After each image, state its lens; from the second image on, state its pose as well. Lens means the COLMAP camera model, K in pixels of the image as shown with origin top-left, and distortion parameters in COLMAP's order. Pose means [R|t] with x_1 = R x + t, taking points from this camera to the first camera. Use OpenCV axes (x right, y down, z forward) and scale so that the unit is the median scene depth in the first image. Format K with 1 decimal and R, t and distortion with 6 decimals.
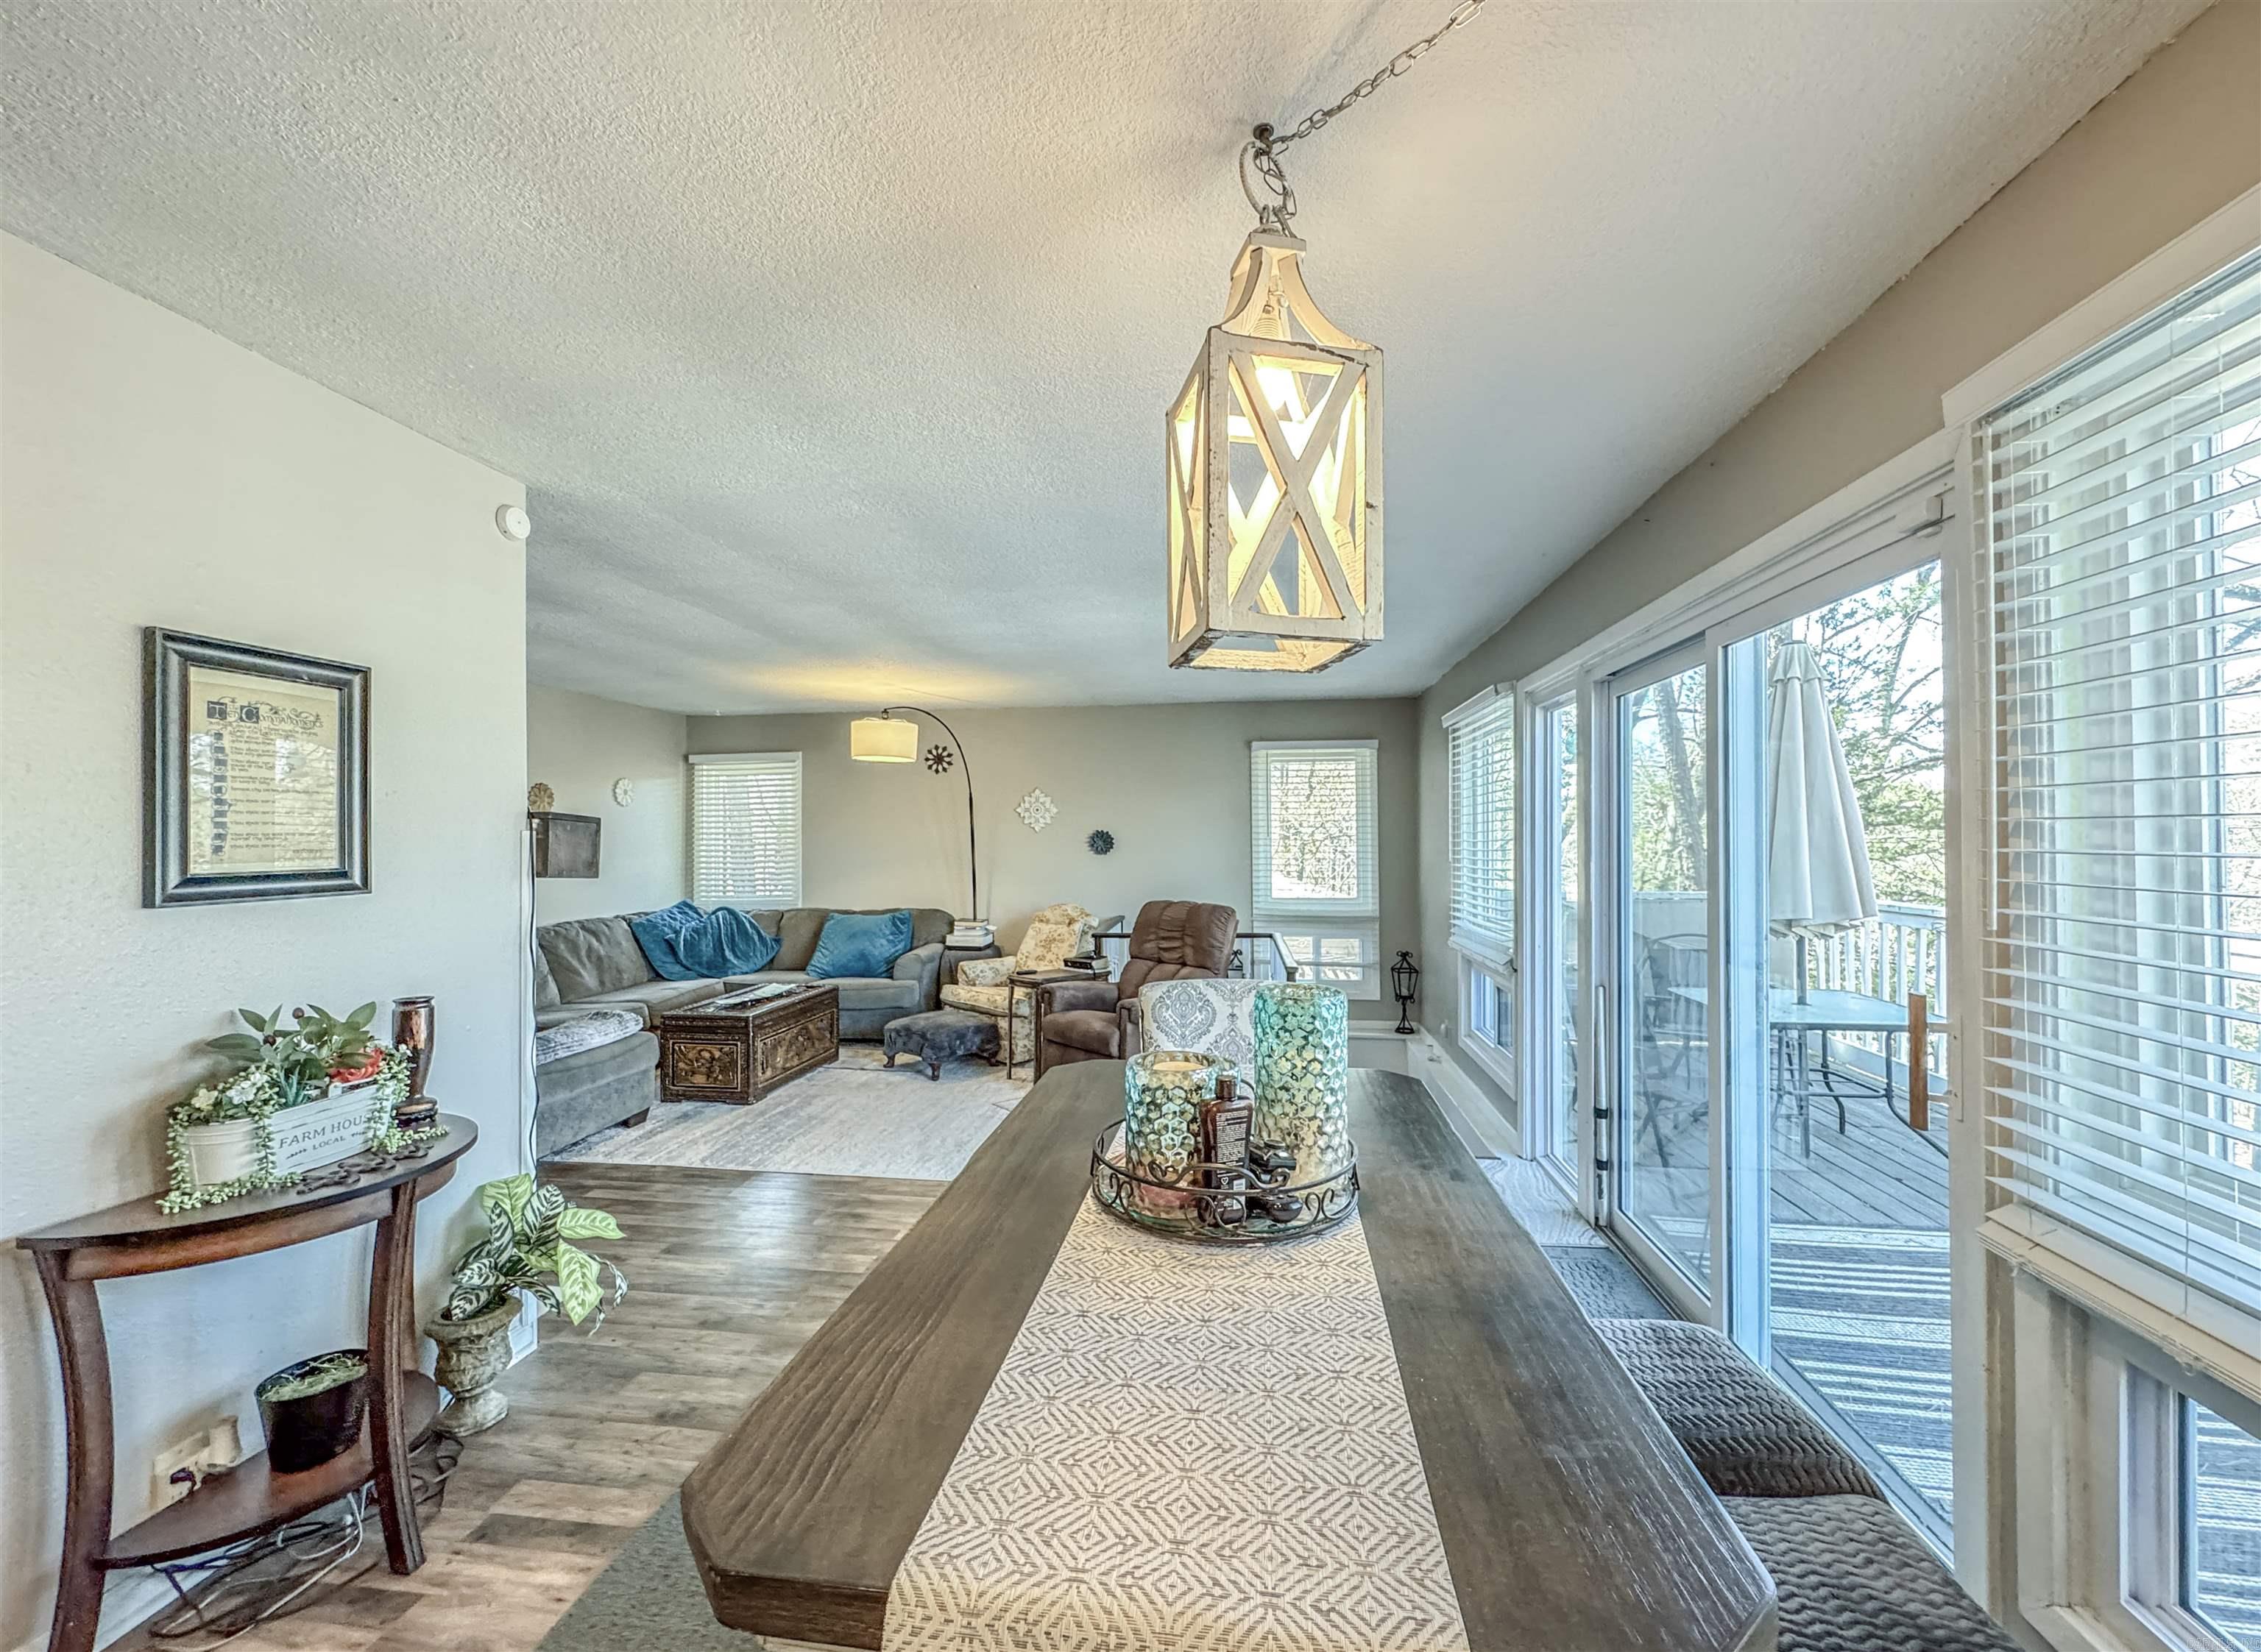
lens RADIAL K [[911.6, 0, 1130.4], [0, 911.6, 832.6], [0, 0, 1]] dist [0.000274, -0.000048]
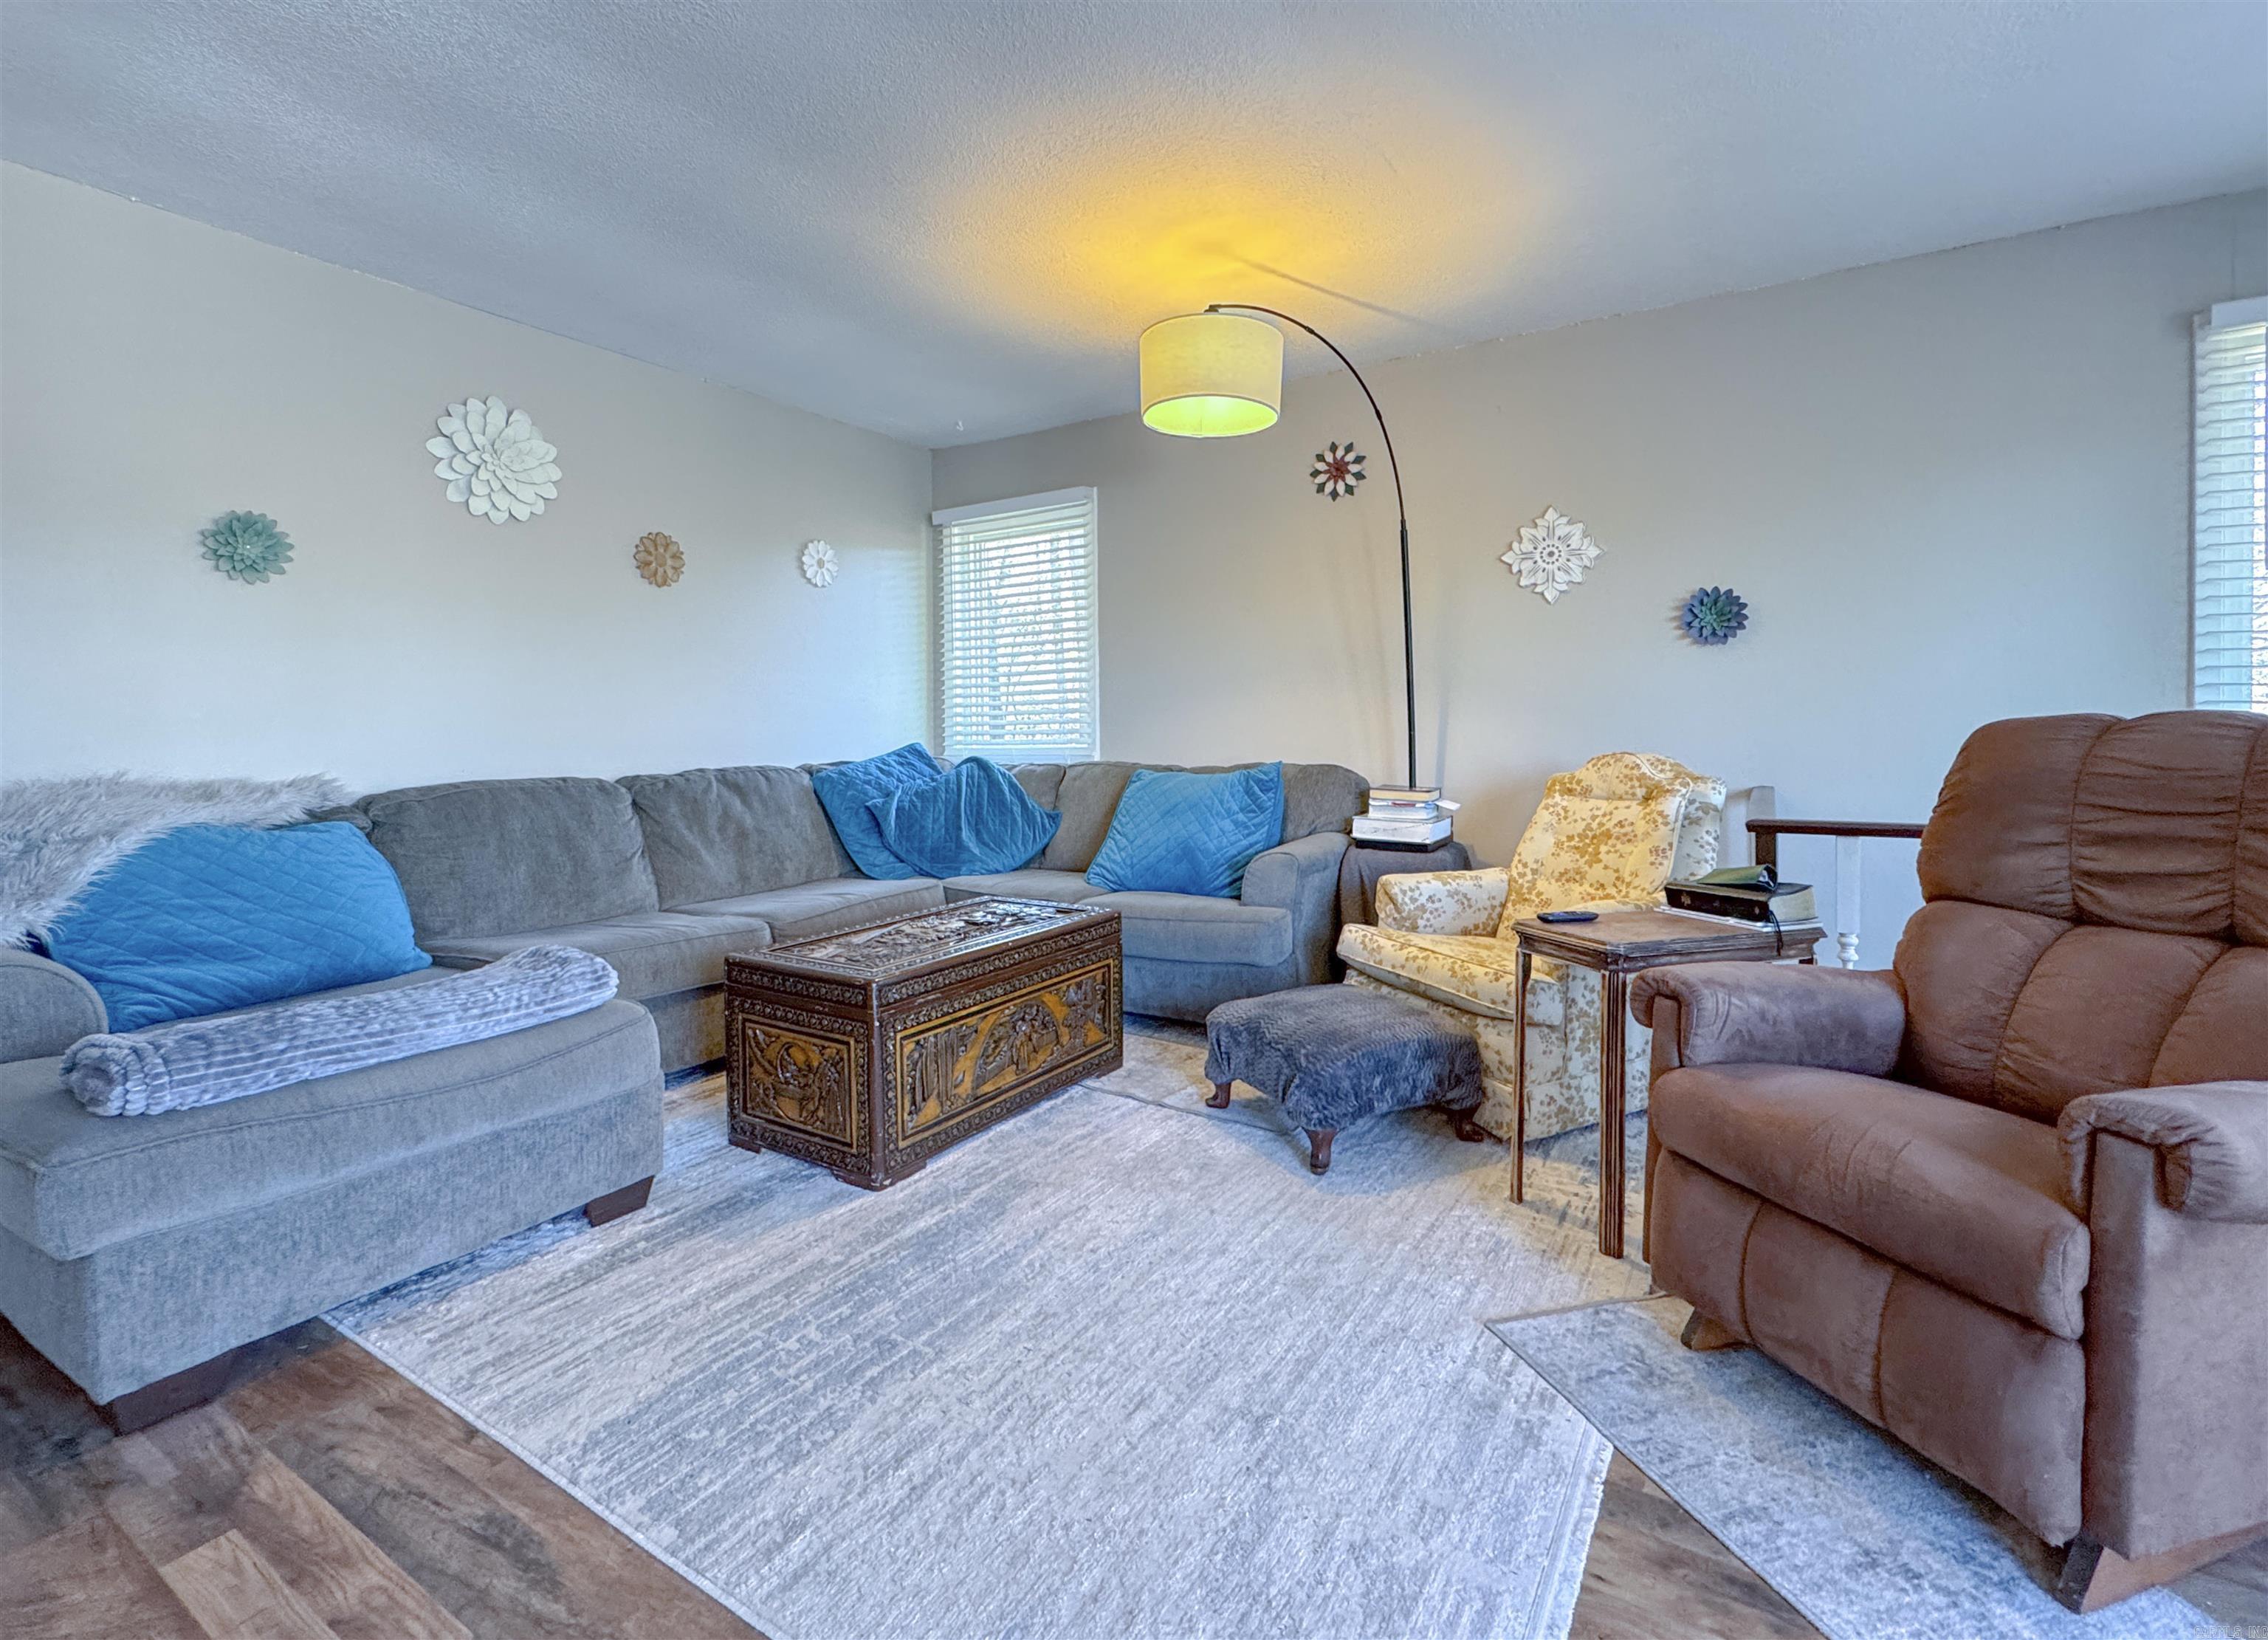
lens RADIAL K [[1040.6, 0, 1102.6], [0, 1040.6, 736.0], [0, 0, 1]] dist [0.001494, -0.000219]
pose [[0.902164, 0.000636, -0.431392, -0.095196], [0.007854, 0.999809, 0.017900, 0.066897], [0.431321, -0.019537, 0.901987, 0.507695]]
